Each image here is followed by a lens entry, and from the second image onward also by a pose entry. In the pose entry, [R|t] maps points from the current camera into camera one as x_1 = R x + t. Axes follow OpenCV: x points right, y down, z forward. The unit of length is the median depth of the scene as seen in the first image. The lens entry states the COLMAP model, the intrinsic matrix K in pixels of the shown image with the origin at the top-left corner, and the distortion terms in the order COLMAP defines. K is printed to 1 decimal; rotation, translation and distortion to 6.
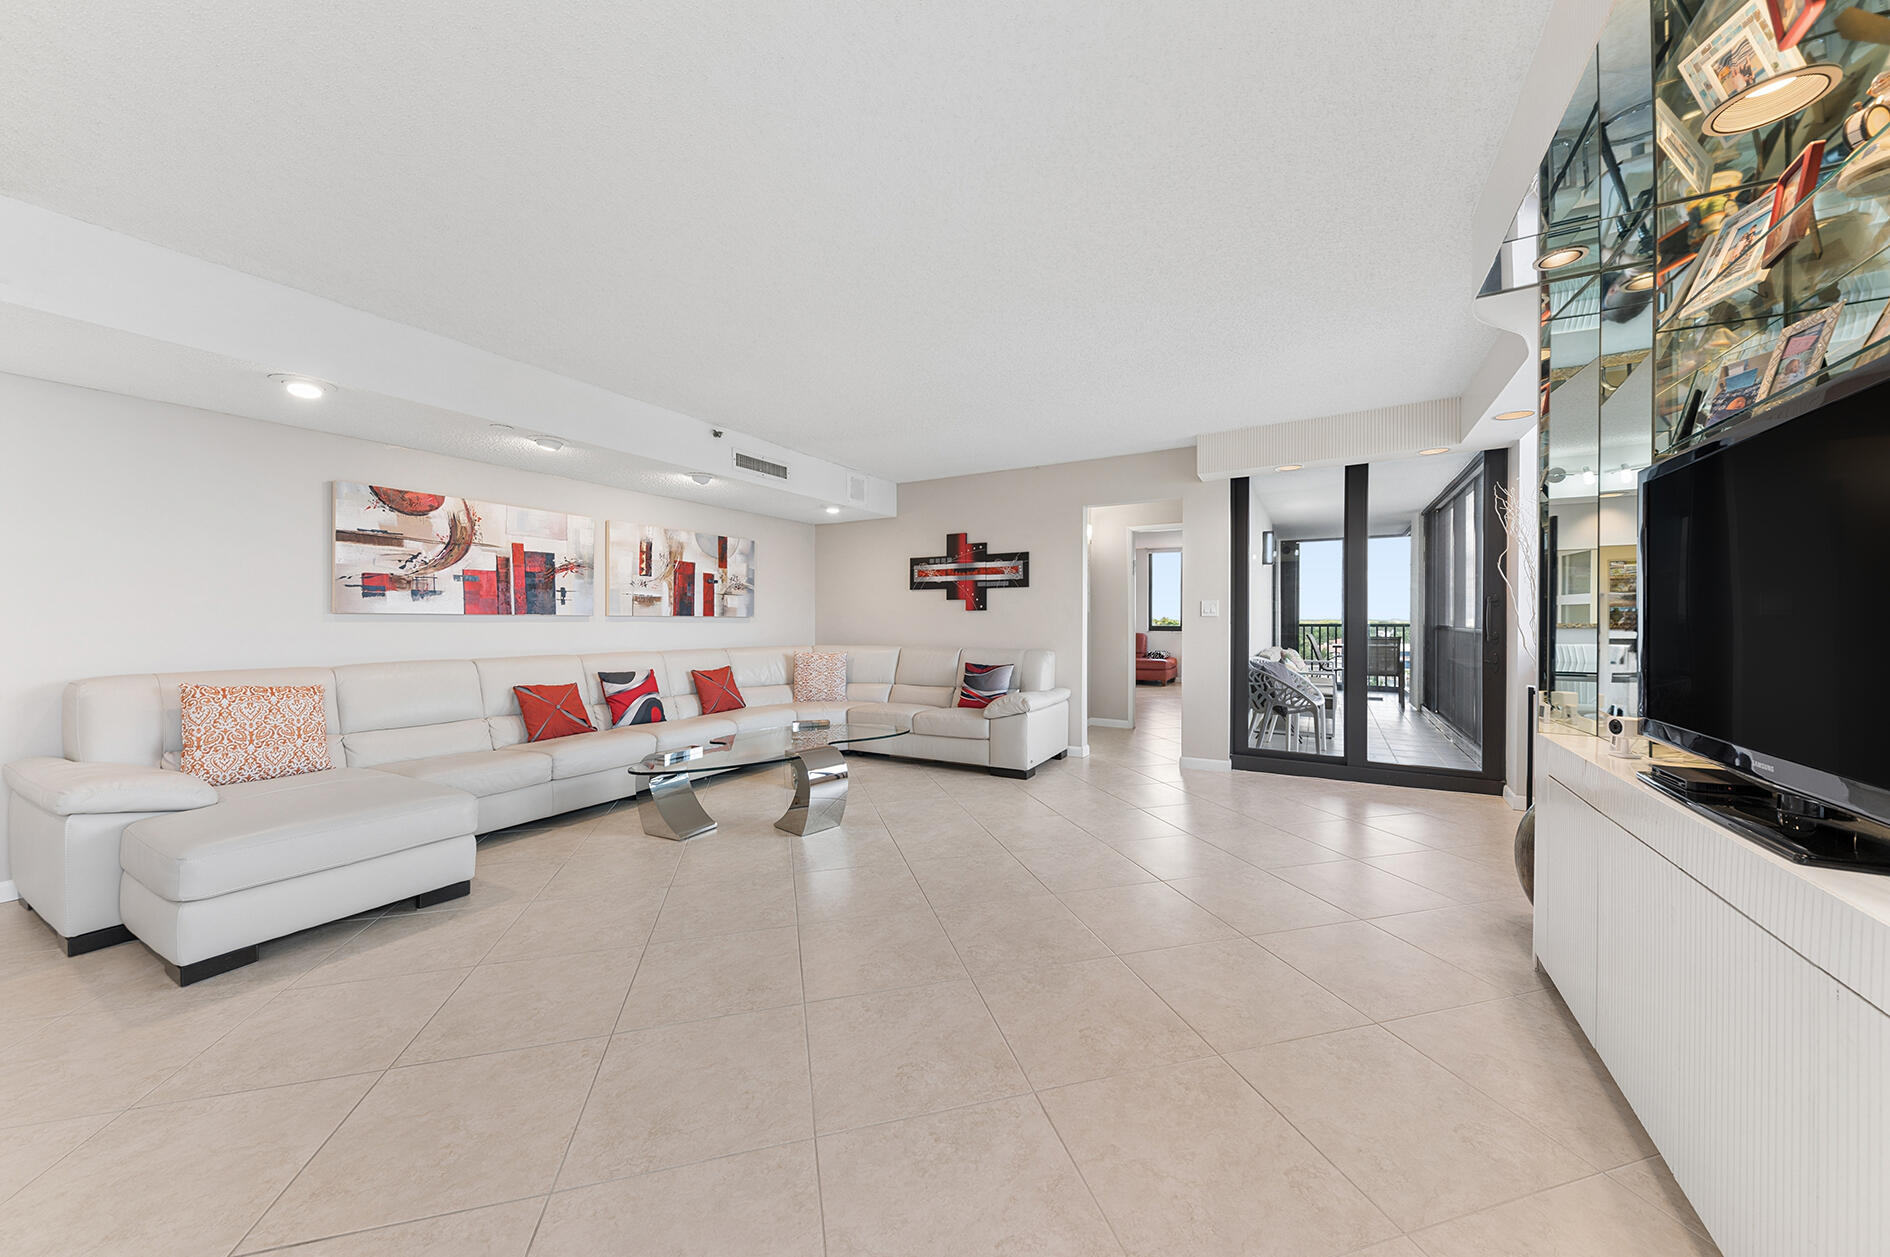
lens RADIAL K [[648.8, 0, 959.0], [0, 648.8, 623.8], [0, 0, 1]] dist [-0.000460, -0.000151]
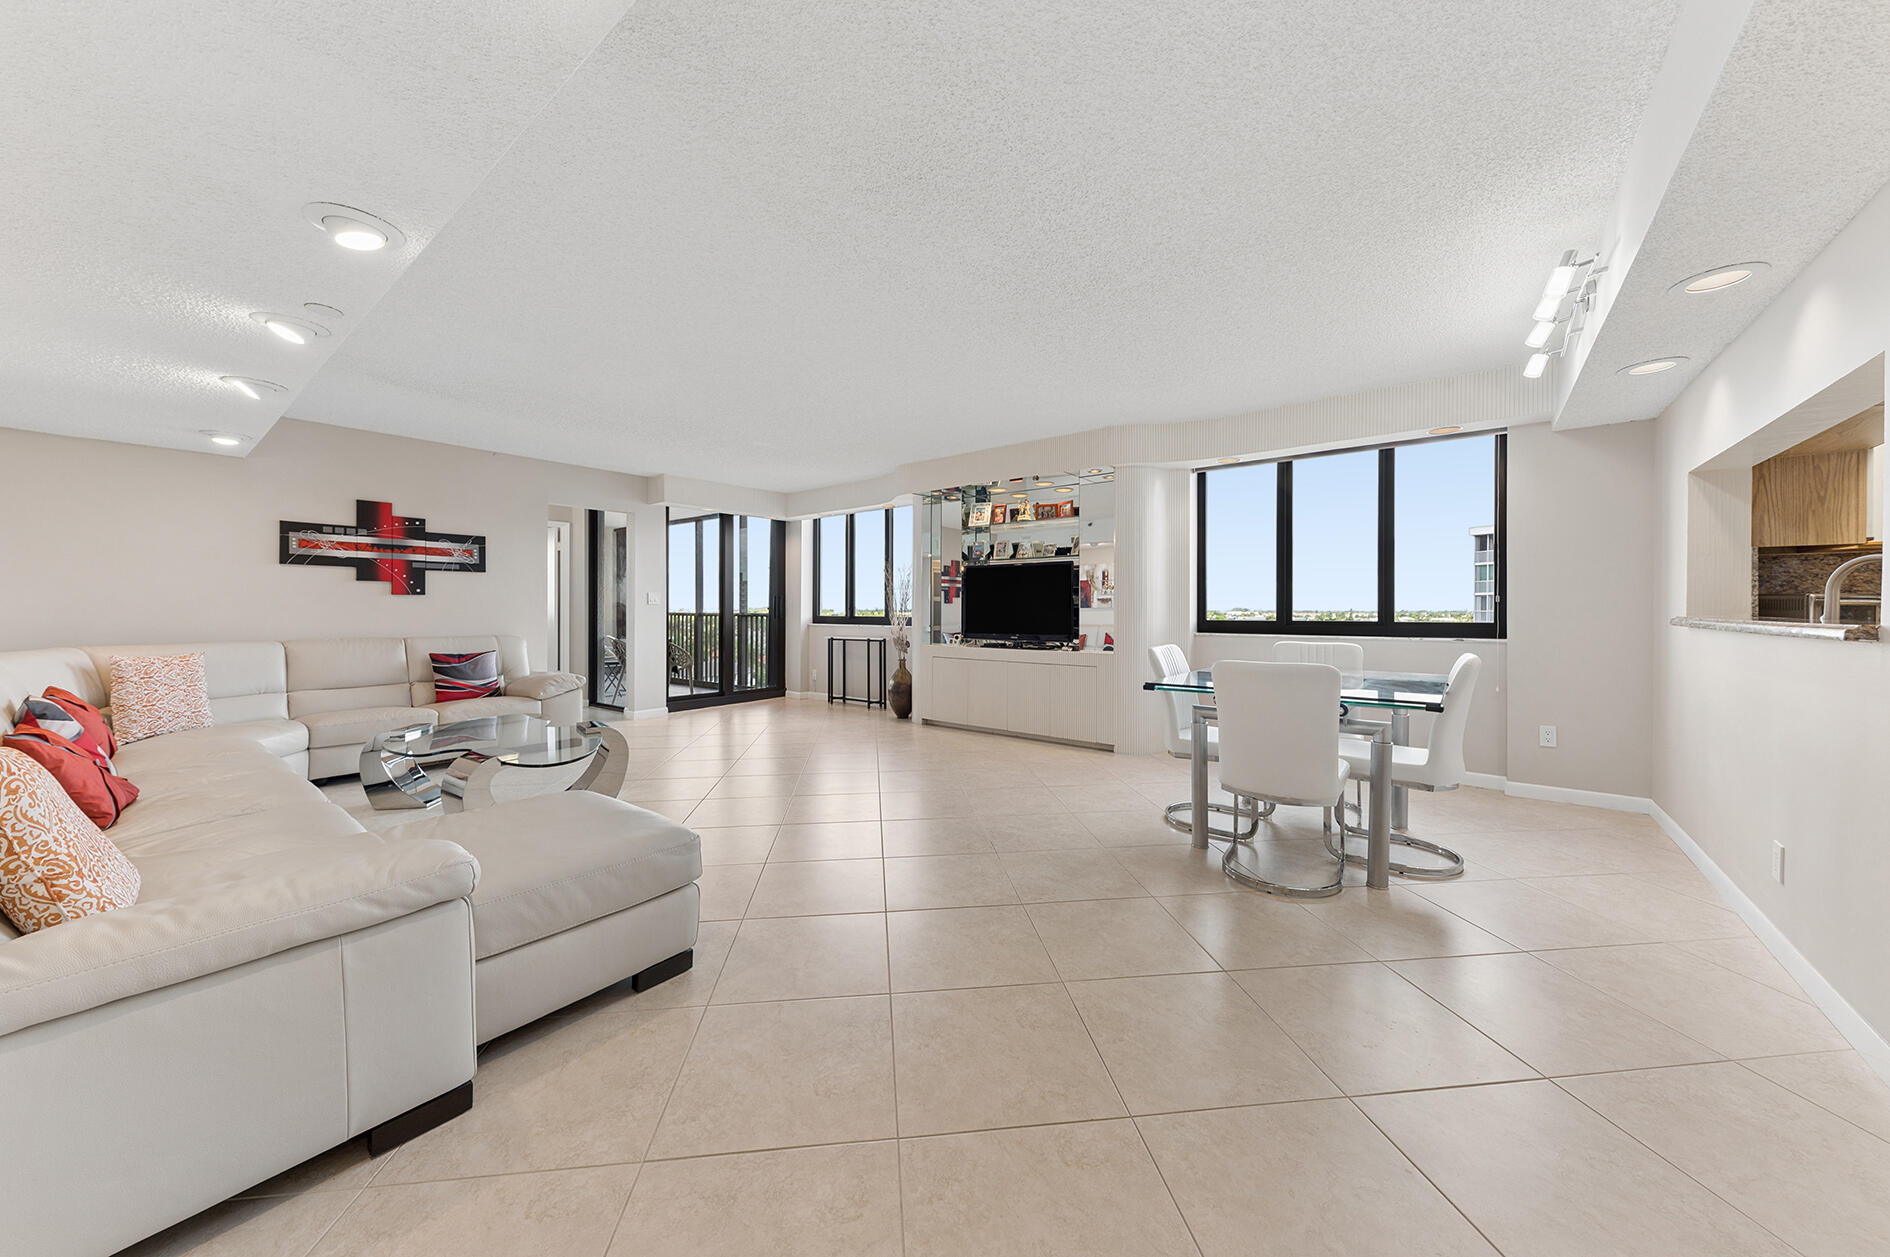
lens RADIAL K [[648.8, 0, 941.3], [0, 648.8, 617.4], [0, 0, 1]] dist [-0.000460, -0.000151]
pose [[0.154328, -0.013614, 0.987926, -0.799965], [0.005183, 0.999902, 0.012970, 0.002314], [-0.988006, 0.003119, 0.154383, 0.178769]]
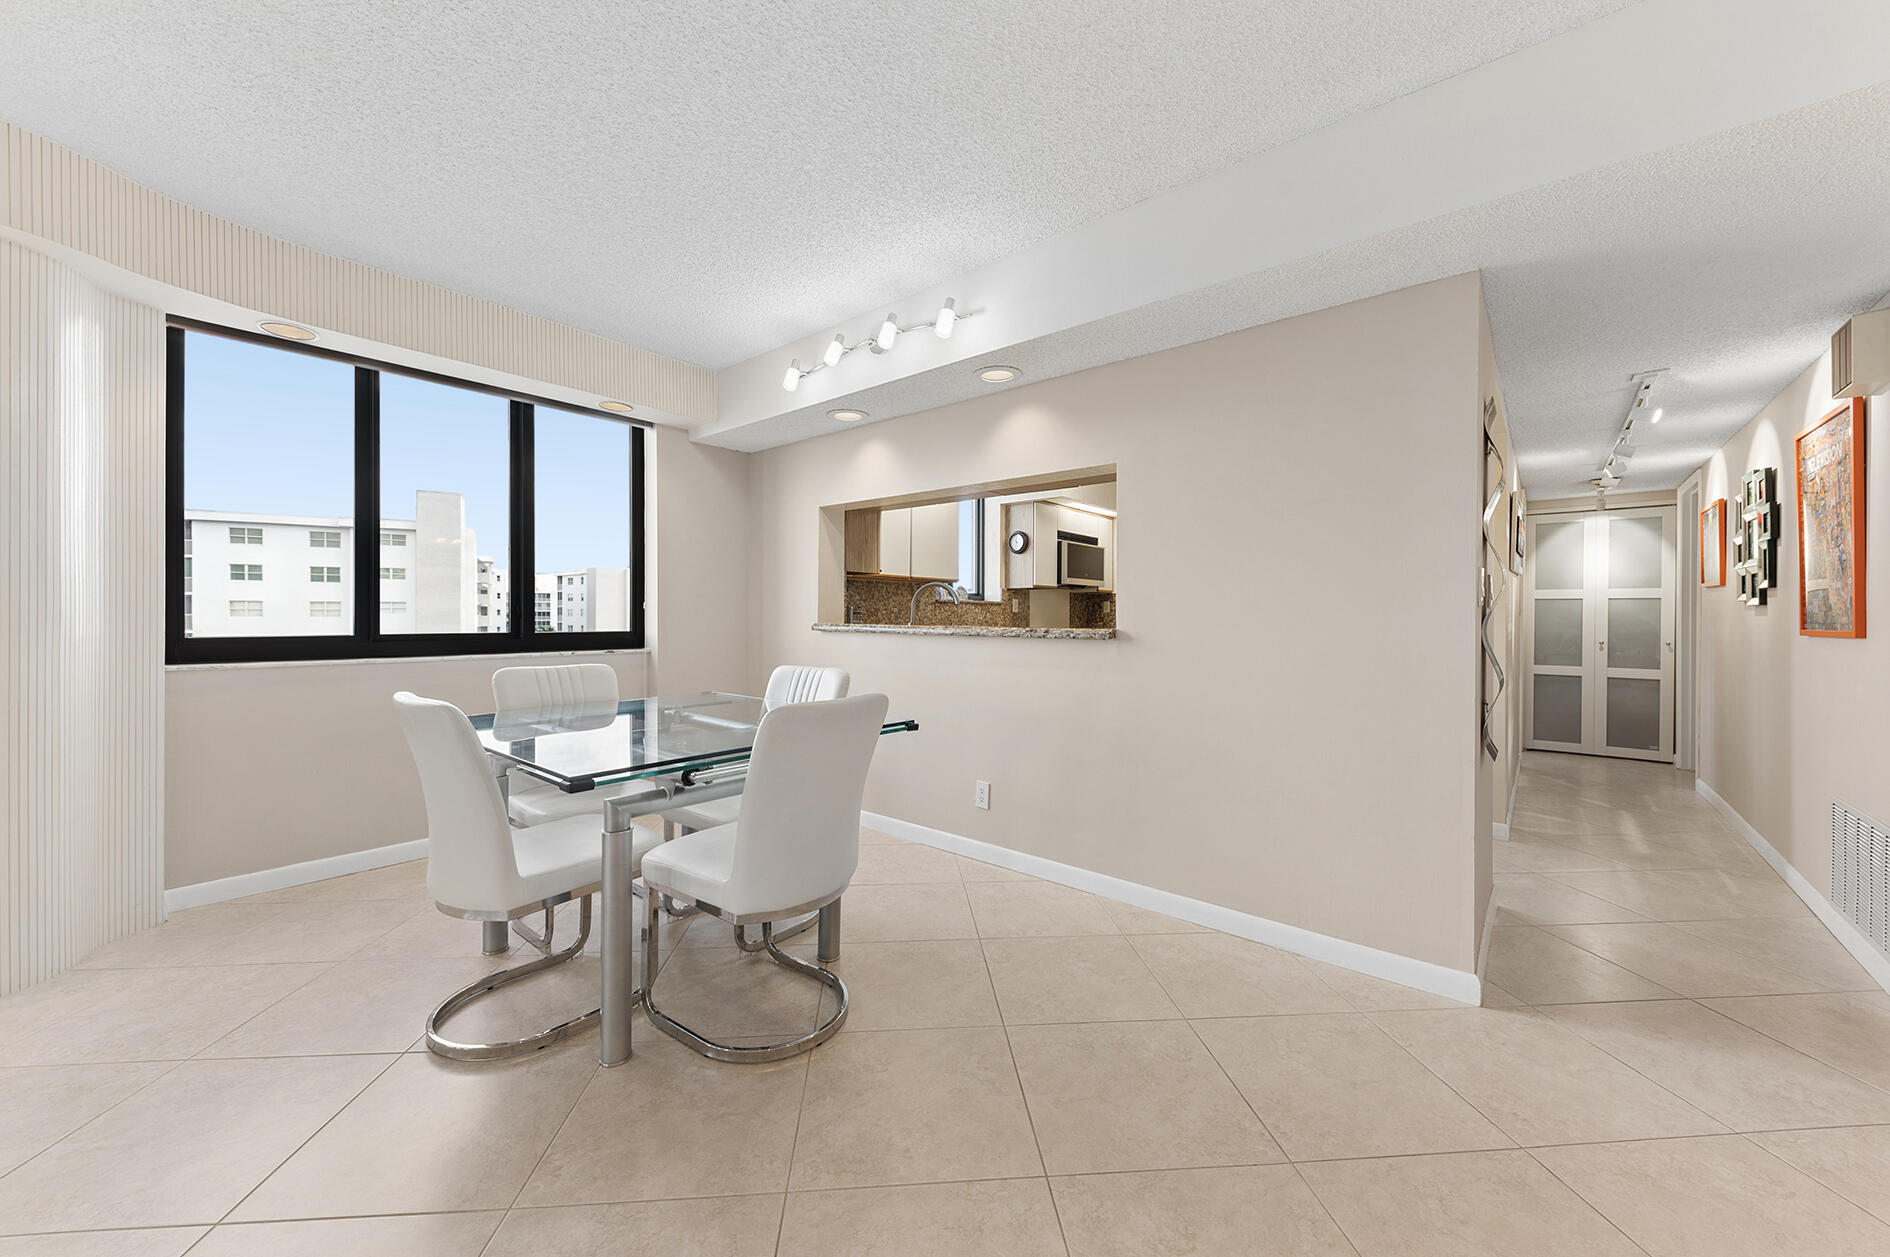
lens RADIAL K [[712.9, 0, 943.2], [0, 712.9, 616.9], [0, 0, 1]] dist [0.005137, 0.000159]
pose [[-0.986149, -0.003680, 0.165823, -0.400792], [-0.002998, 0.999986, 0.004361, 0.001343], [-0.165837, 0.003803, -0.986146, 0.355406]]
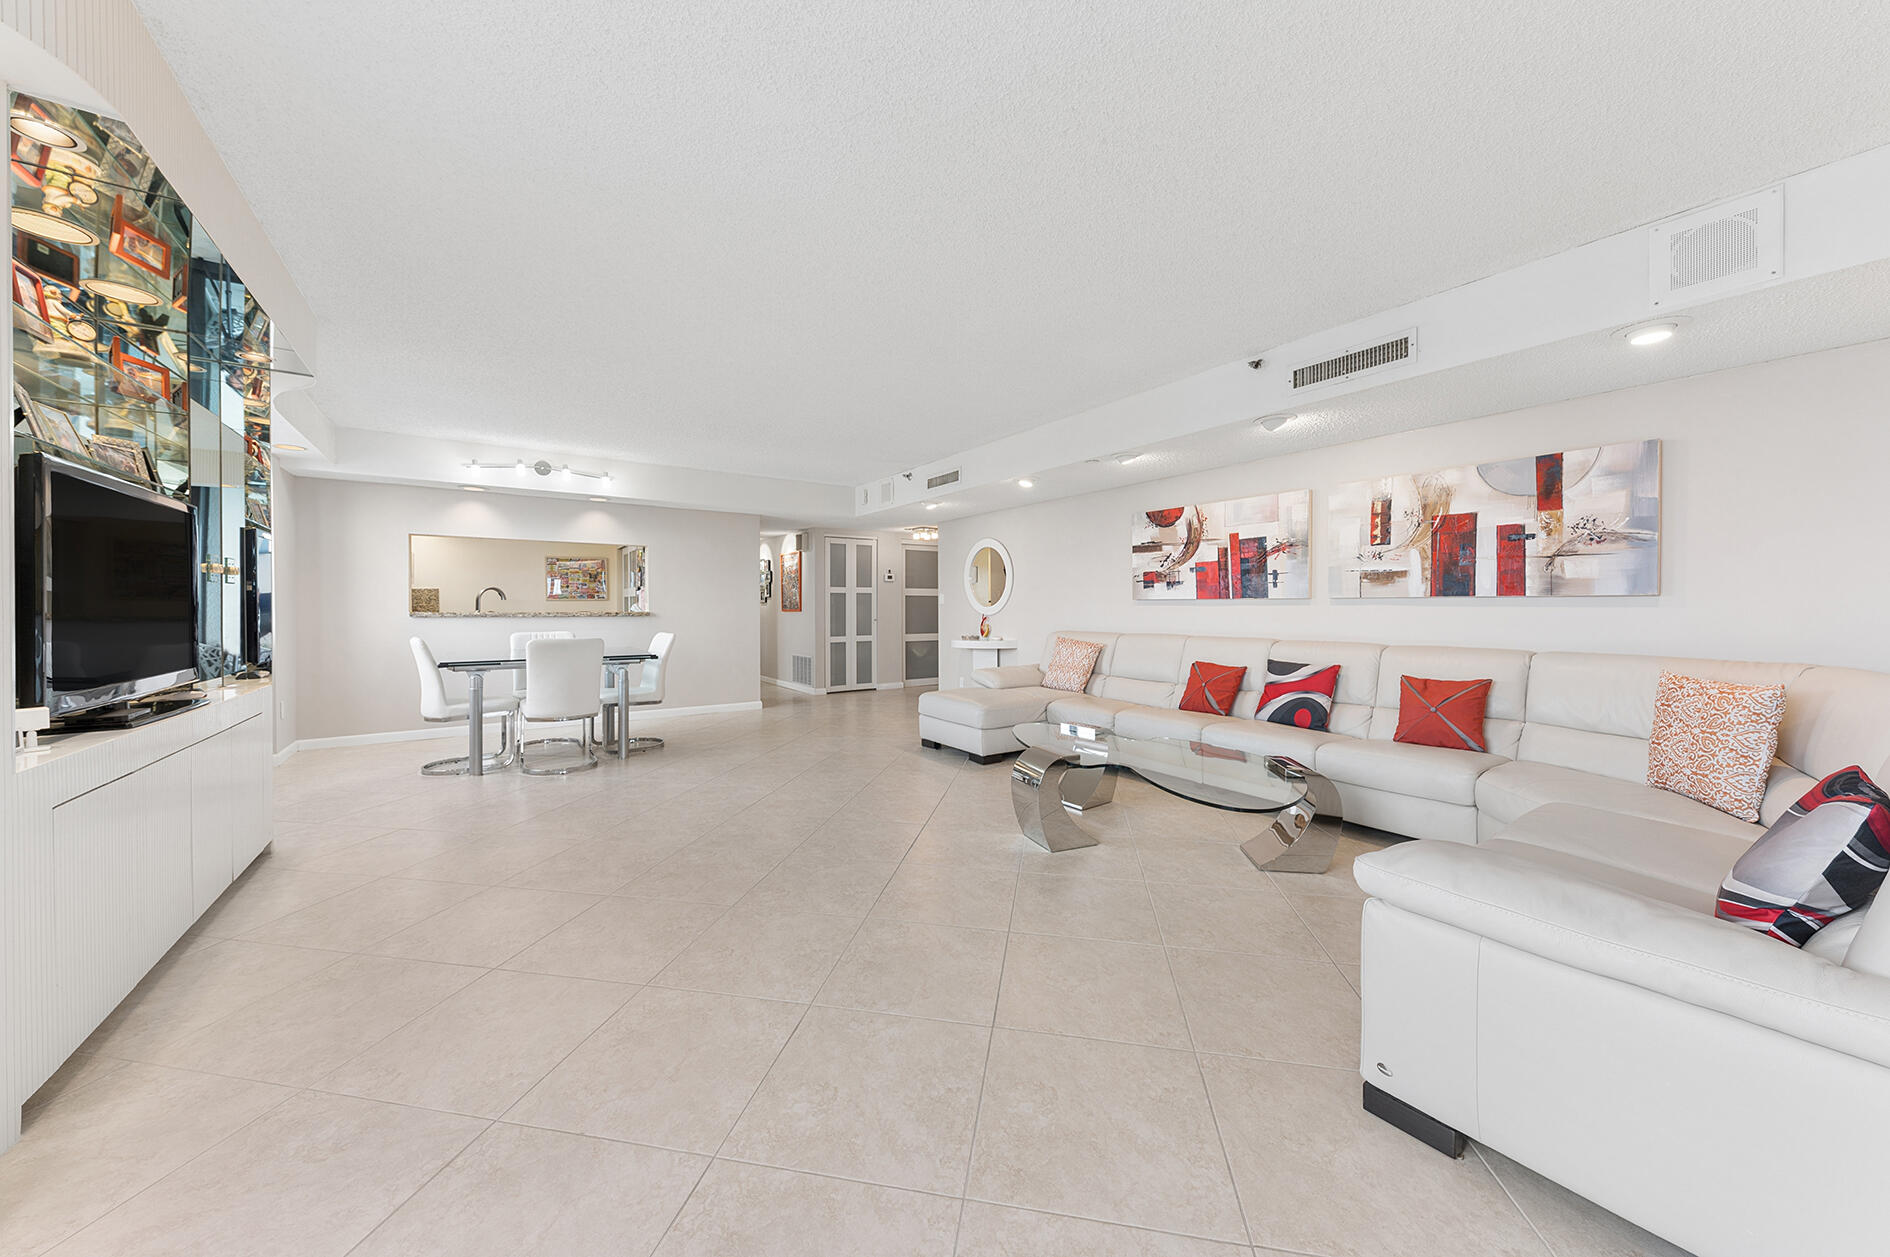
lens RADIAL K [[648.8, 0, 941.4], [0, 648.8, 611.1], [0, 0, 1]] dist [-0.000460, -0.000151]
pose [[-0.446212, 0.006953, -0.894900, 0.431974], [-0.002664, 0.999955, 0.009097, -0.001449], [0.894923, 0.006443, -0.446174, 0.875078]]
